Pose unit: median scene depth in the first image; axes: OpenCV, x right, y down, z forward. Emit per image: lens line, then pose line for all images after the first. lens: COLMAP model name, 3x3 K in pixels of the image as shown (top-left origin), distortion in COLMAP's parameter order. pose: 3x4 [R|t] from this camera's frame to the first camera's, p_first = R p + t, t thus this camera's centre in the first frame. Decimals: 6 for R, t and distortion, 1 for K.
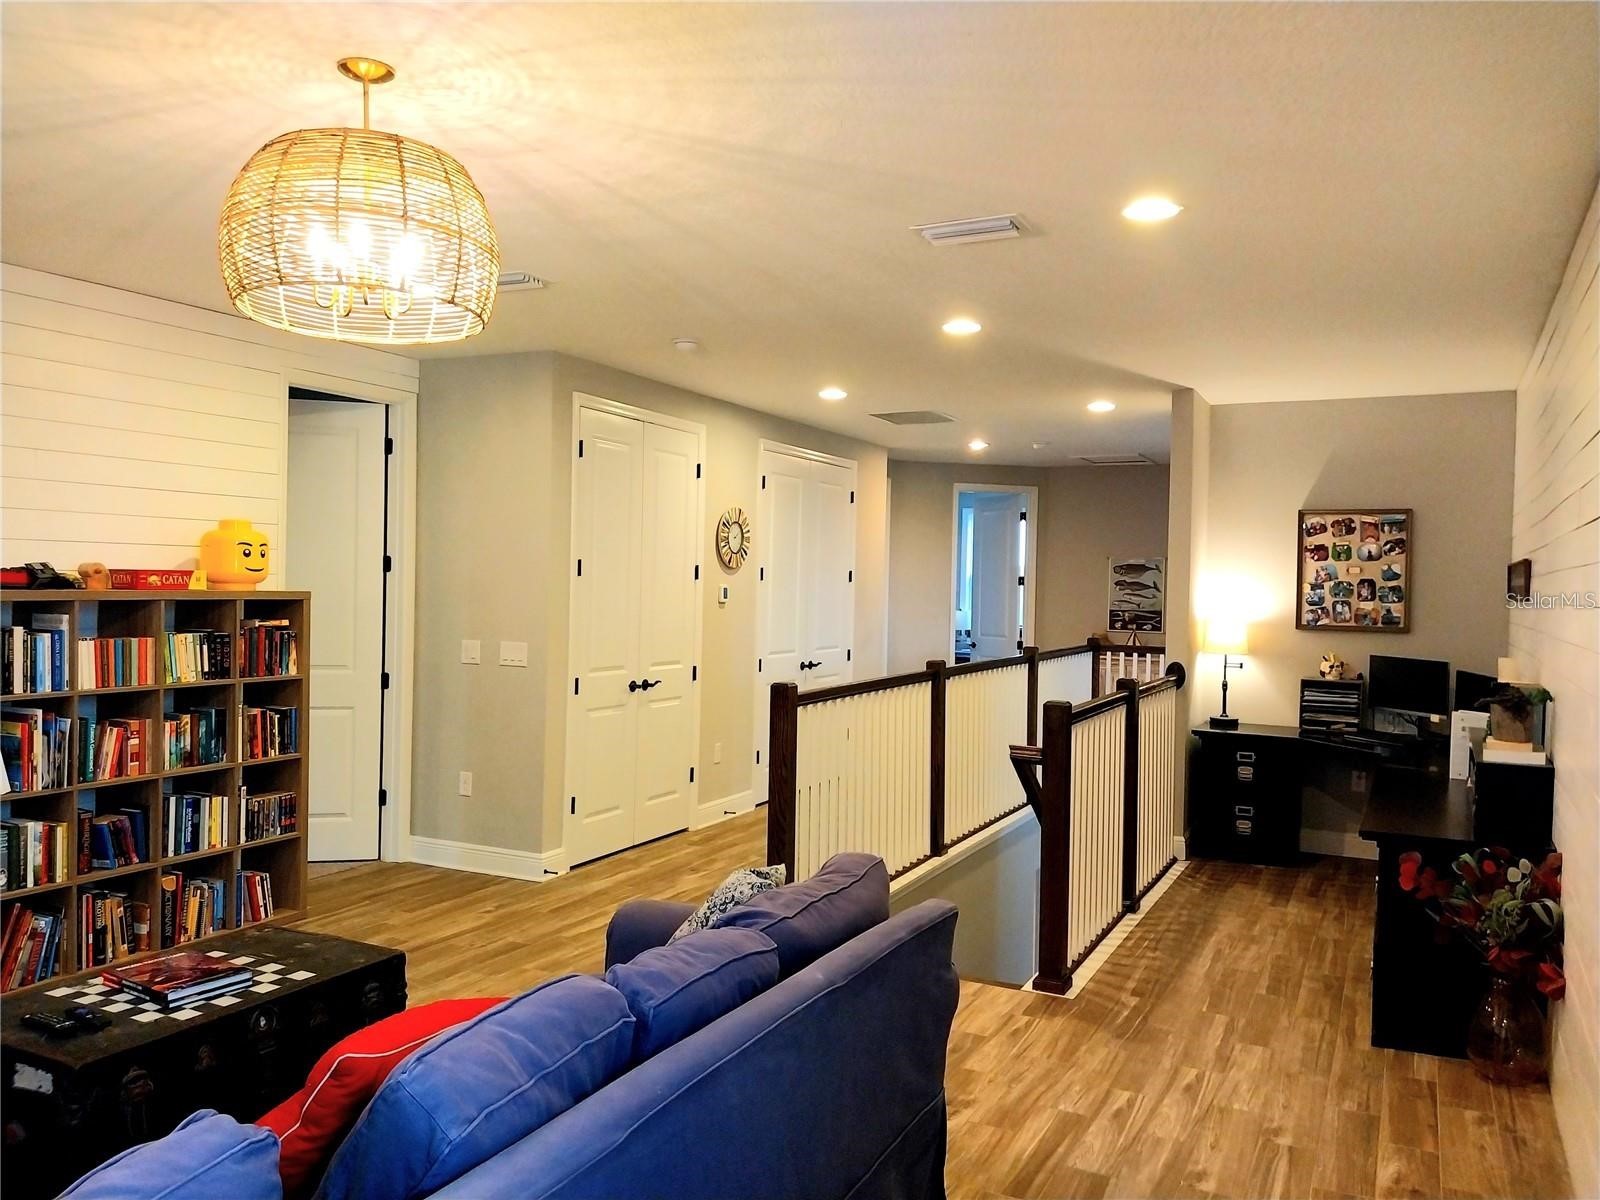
lens RADIAL K [[1258.7, 0, 800.0], [0, 1258.7, 600.0], [0, 0, 1]] dist [0.008829, -0.003679]
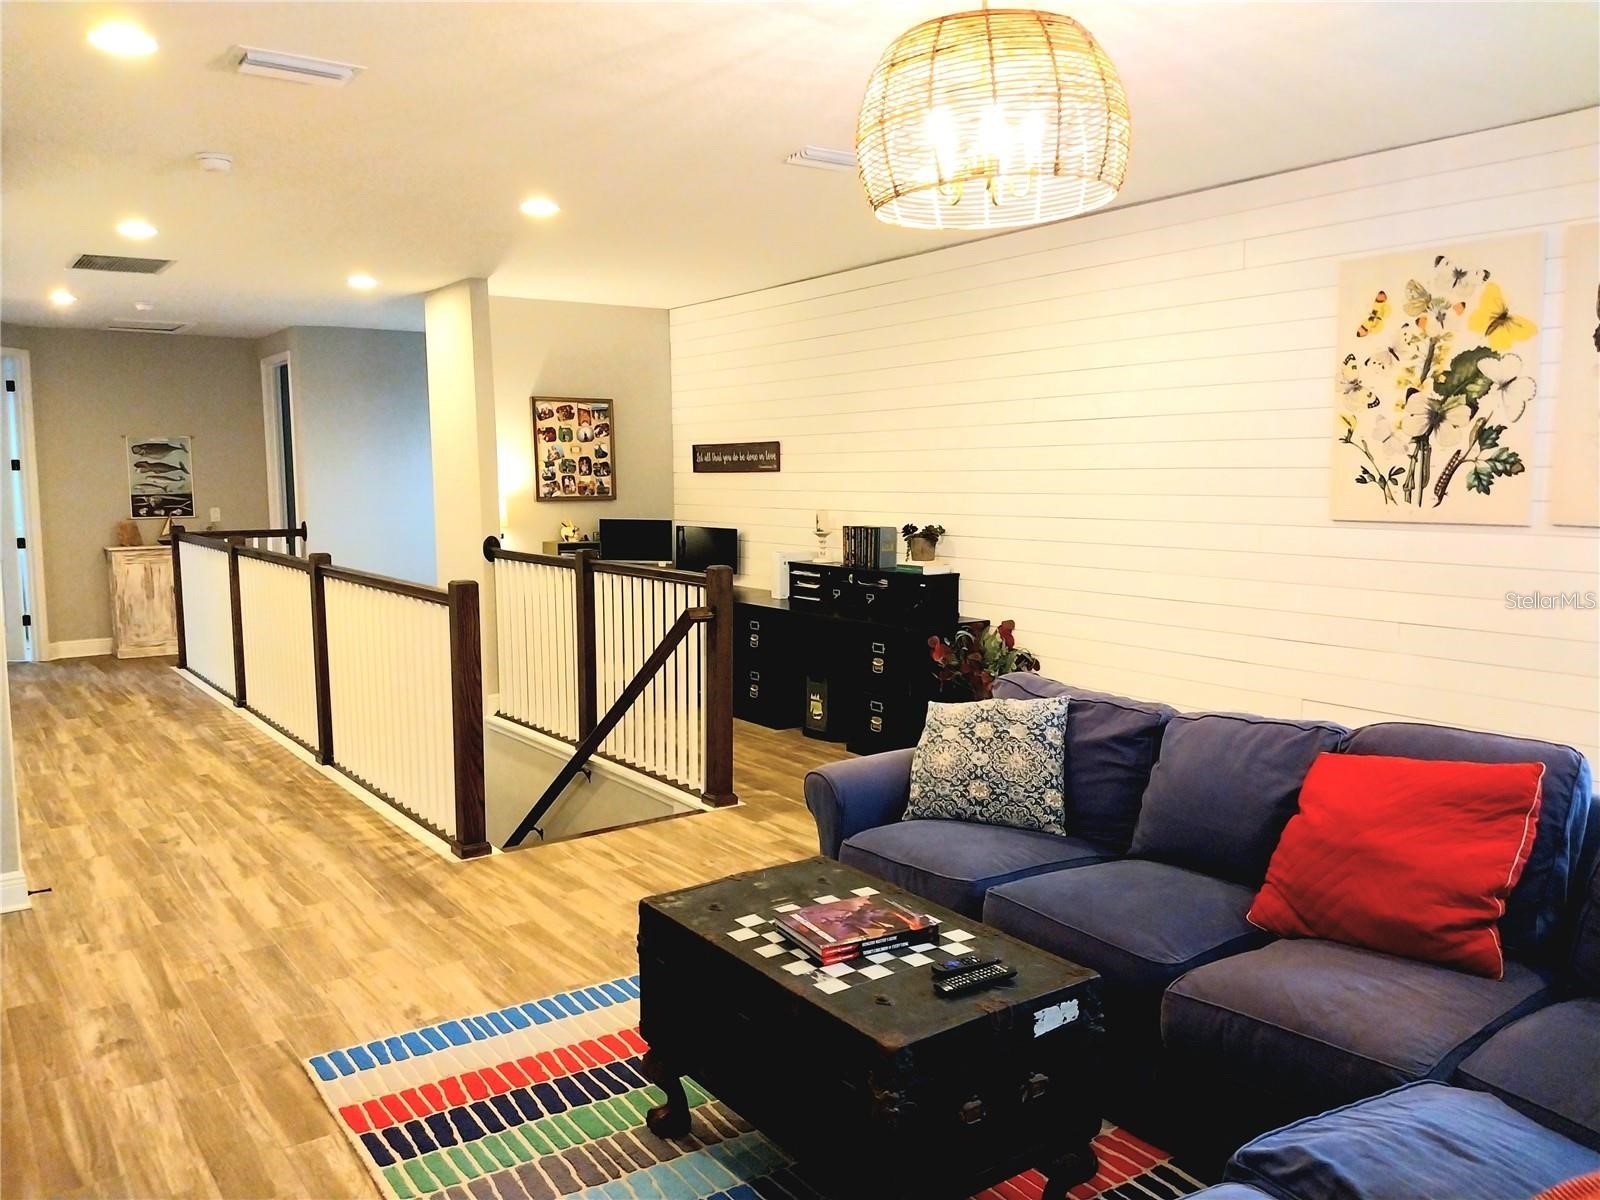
lens RADIAL K [[1232.2, 0, 767.9], [0, 1232.2, 622.3], [0, 0, 1]] dist [0.111914, -0.148083]
pose [[0.475016, -0.132438, 0.869954, -0.705120], [0.030909, 0.990511, 0.133914, -0.017358], [-0.879434, -0.036721, 0.474602, 0.366596]]
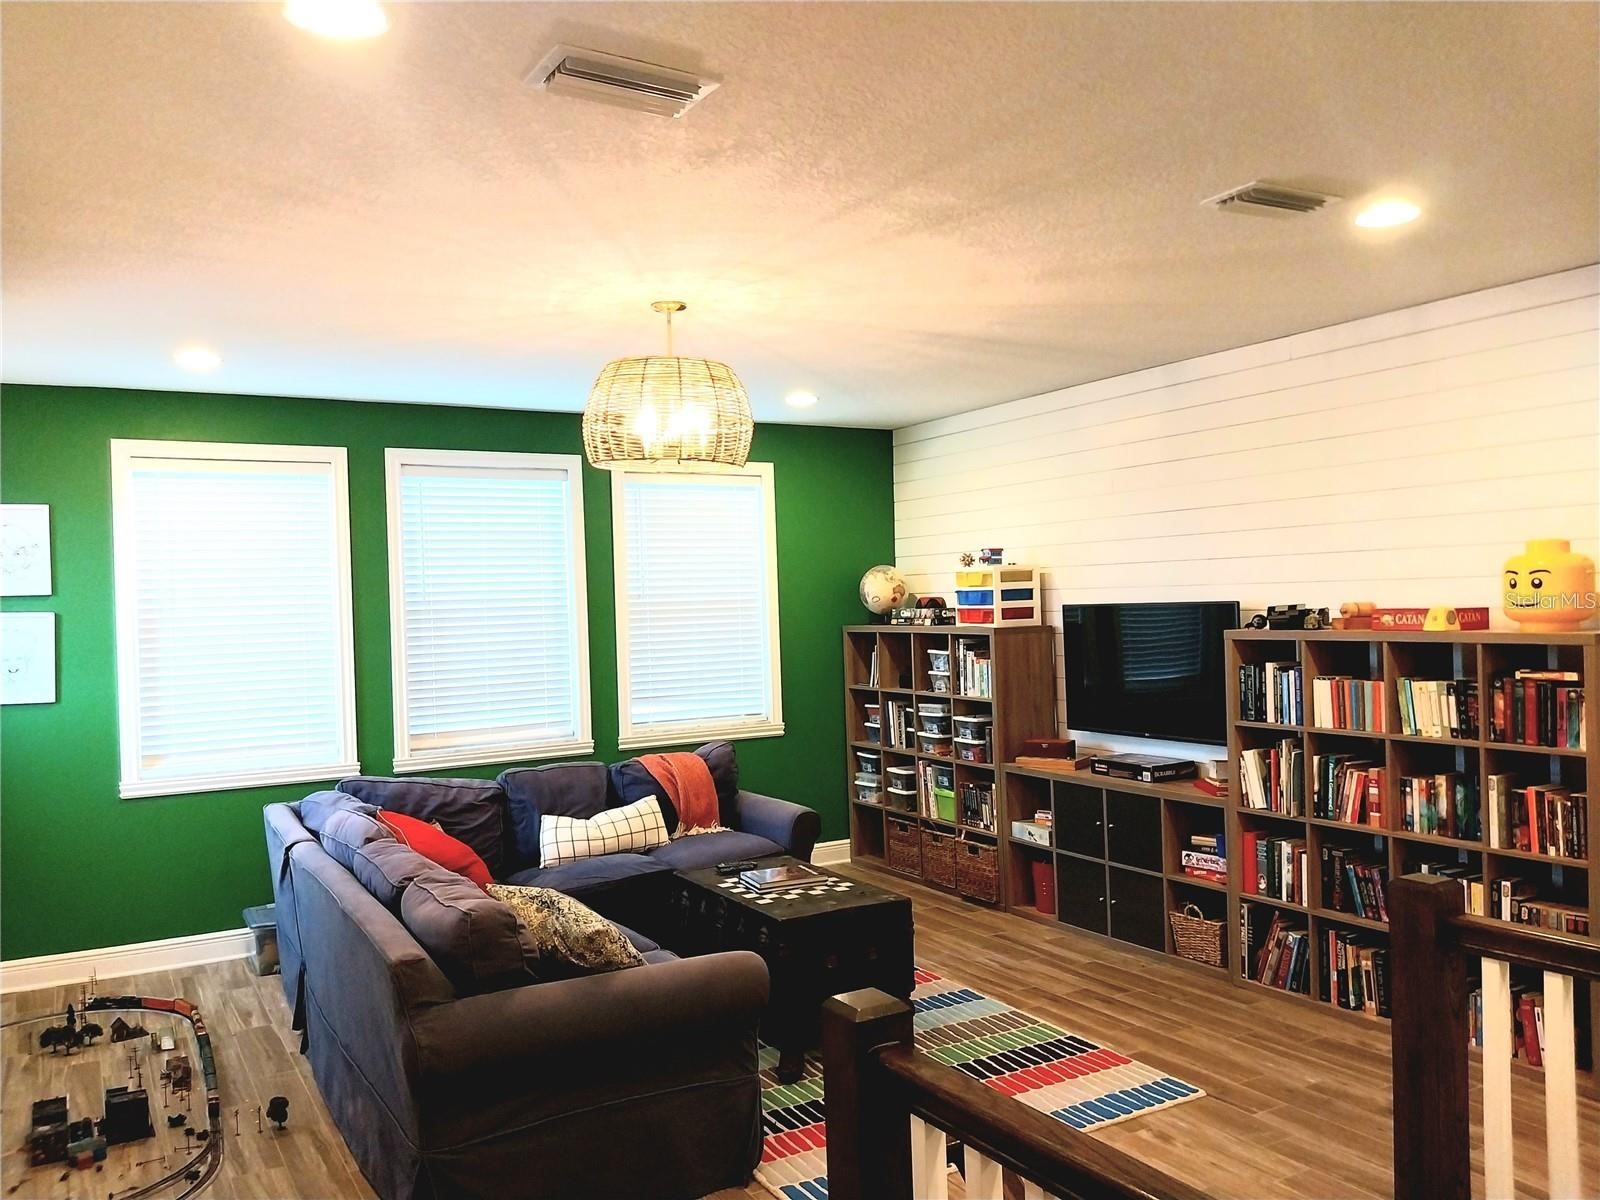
lens RADIAL K [[1232.2, 0, 767.9], [0, 1232.2, 622.3], [0, 0, 1]] dist [0.111914, -0.148083]
pose [[-0.564589, 0.013484, -0.825262, 0.457399], [0.008839, 0.999908, 0.010291, -0.025257], [0.825325, -0.001485, -0.564656, 1.055469]]
